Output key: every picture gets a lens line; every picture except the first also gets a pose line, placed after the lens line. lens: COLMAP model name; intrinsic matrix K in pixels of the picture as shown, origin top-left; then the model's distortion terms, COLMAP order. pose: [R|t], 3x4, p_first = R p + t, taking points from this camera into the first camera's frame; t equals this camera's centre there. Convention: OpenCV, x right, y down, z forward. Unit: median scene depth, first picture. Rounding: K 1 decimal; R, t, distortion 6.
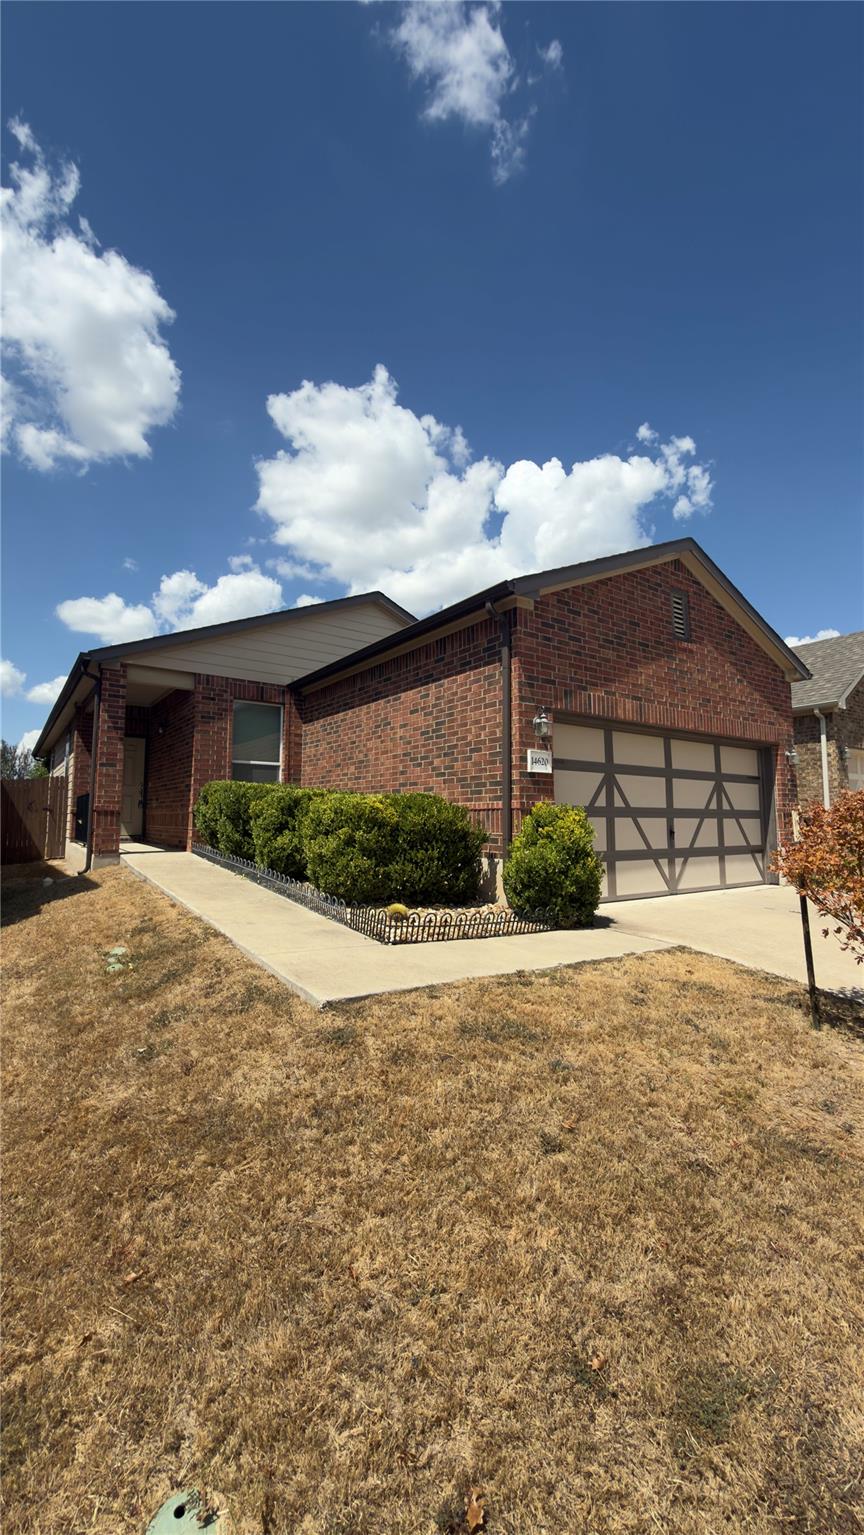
lens RADIAL K [[610.7, 0, 432.0], [0, 610.7, 767.5], [0, 0, 1]] dist [0.011698, -0.000336]
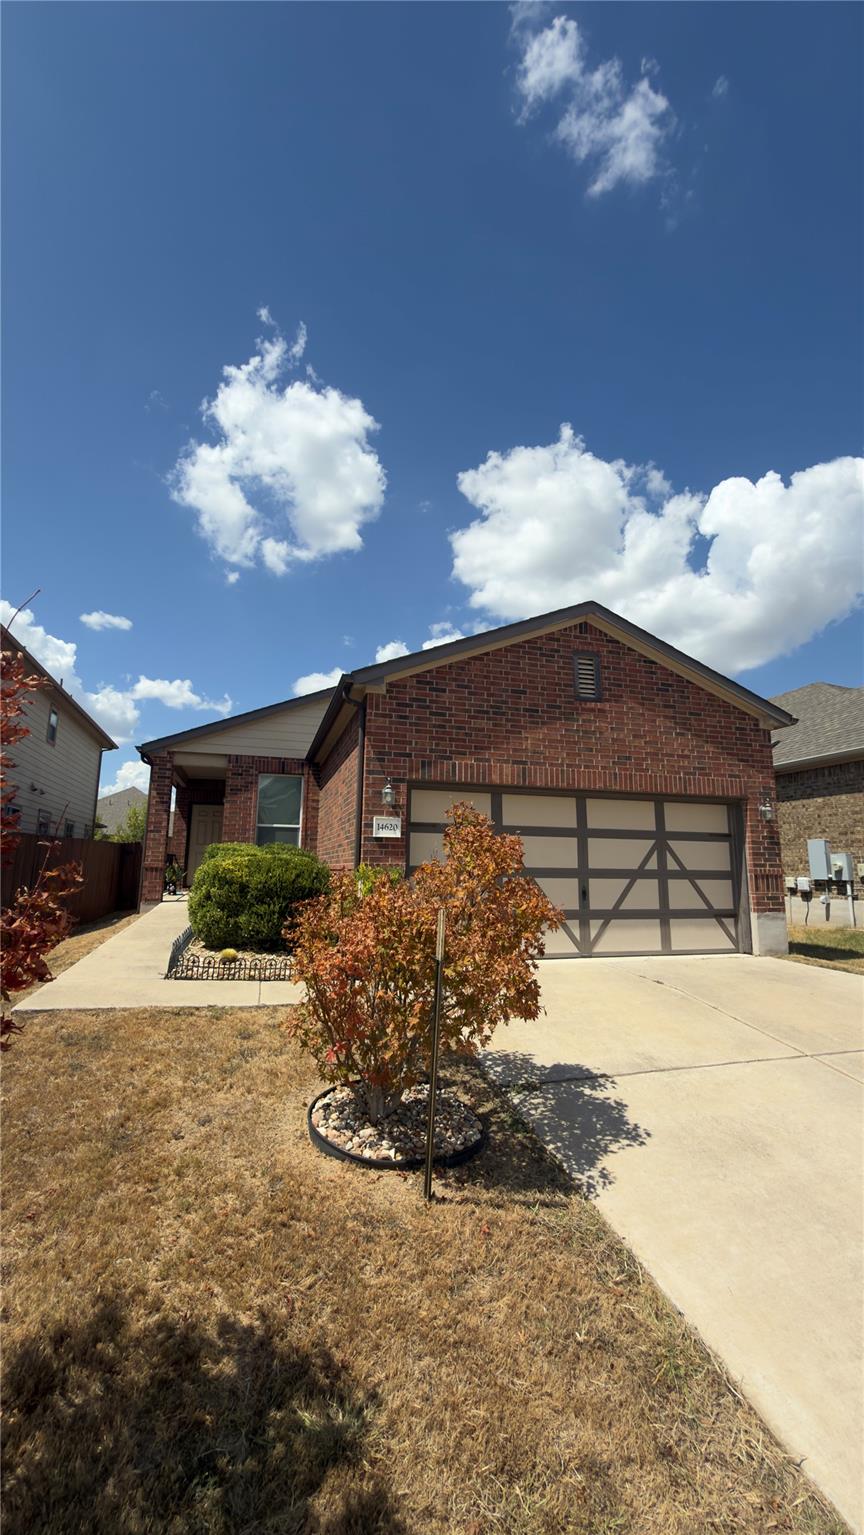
lens RADIAL K [[618.8, 0, 432.0], [0, 618.8, 767.5], [0, 0, 1]] dist [0.012060, -0.008144]
pose [[0.943587, -0.046855, -0.327794, 0.458226], [0.020011, 0.996198, -0.084794, -0.015220], [0.330521, 0.073451, 0.940936, -0.036769]]
